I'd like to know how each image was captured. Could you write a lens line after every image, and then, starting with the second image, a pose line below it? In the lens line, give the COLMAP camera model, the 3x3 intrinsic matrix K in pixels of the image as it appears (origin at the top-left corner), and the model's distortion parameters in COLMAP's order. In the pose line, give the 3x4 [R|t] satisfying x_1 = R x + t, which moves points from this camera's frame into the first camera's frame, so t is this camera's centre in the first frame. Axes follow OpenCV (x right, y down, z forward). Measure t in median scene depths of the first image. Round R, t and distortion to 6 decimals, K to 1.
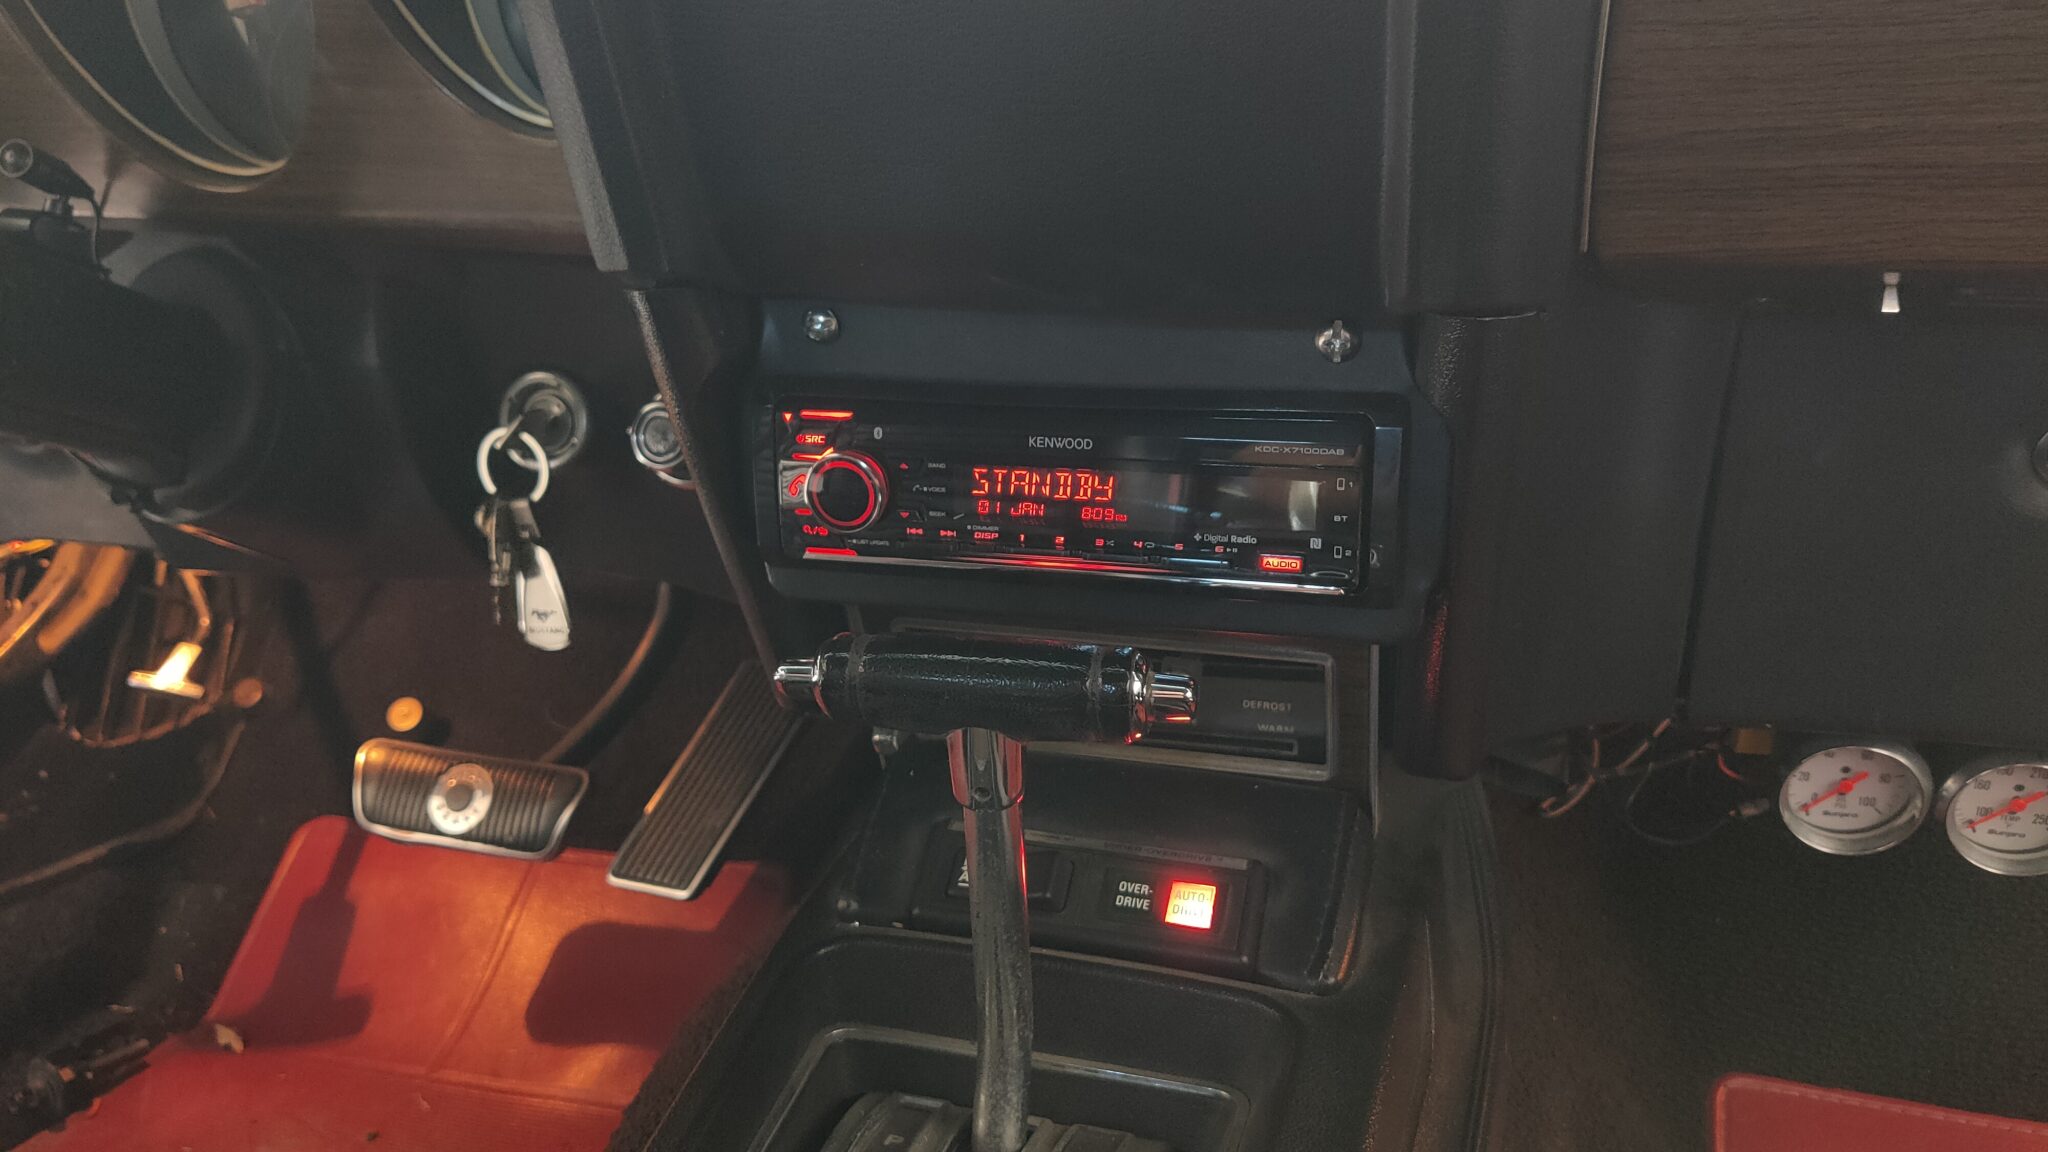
lens RADIAL K [[1701.7, 0, 1028.1], [0, 1701.7, 606.7], [0, 0, 1]] dist [0.144233, -0.551146]
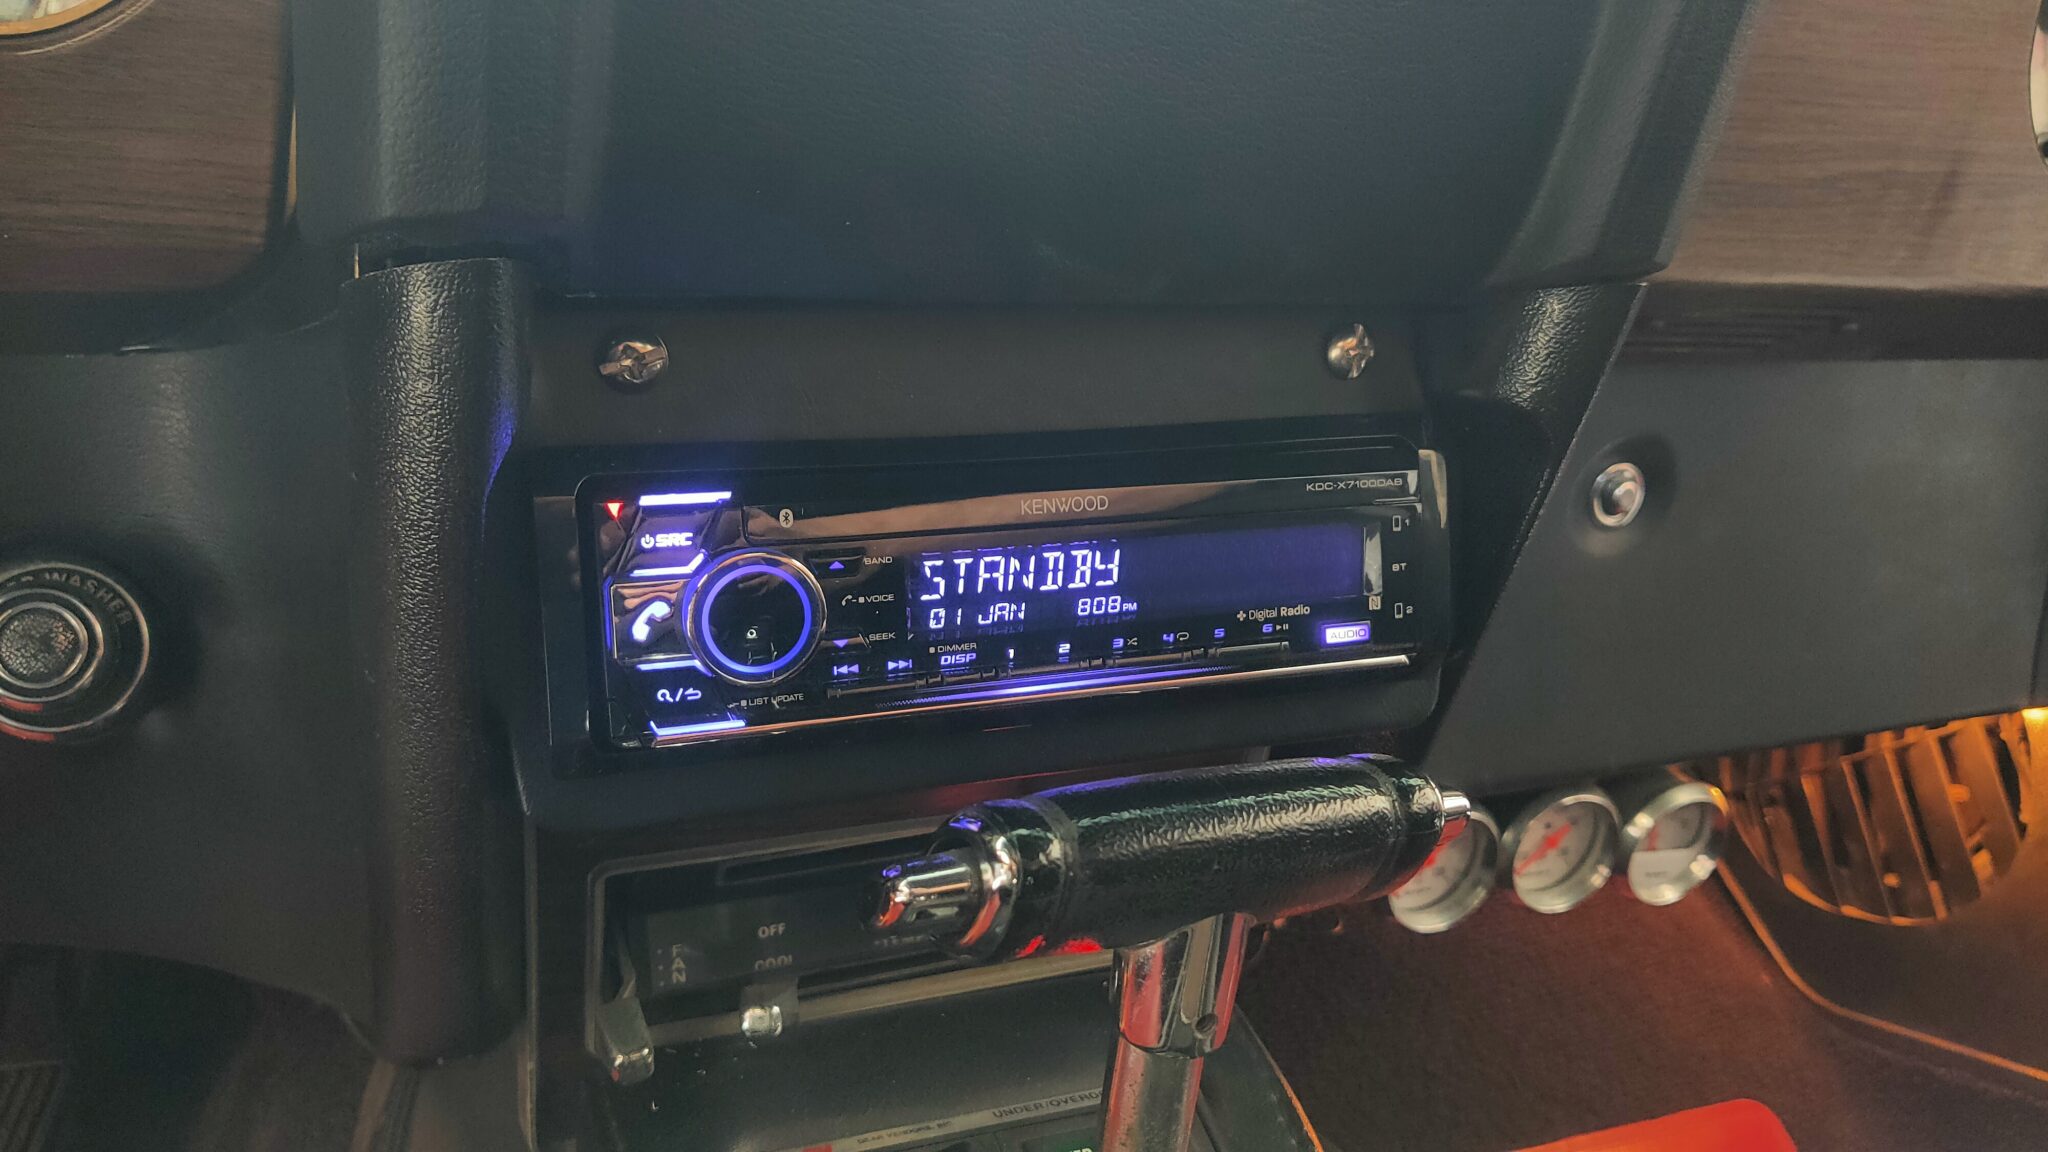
lens RADIAL K [[1701.7, 0, 1028.1], [0, 1701.7, 606.7], [0, 0, 1]] dist [0.144233, -0.551146]
pose [[0.736175, -0.090749, 0.670679, -0.450350], [0.195941, 0.977108, -0.082865, -0.001478], [-0.647806, 0.192416, 0.737104, 0.497504]]
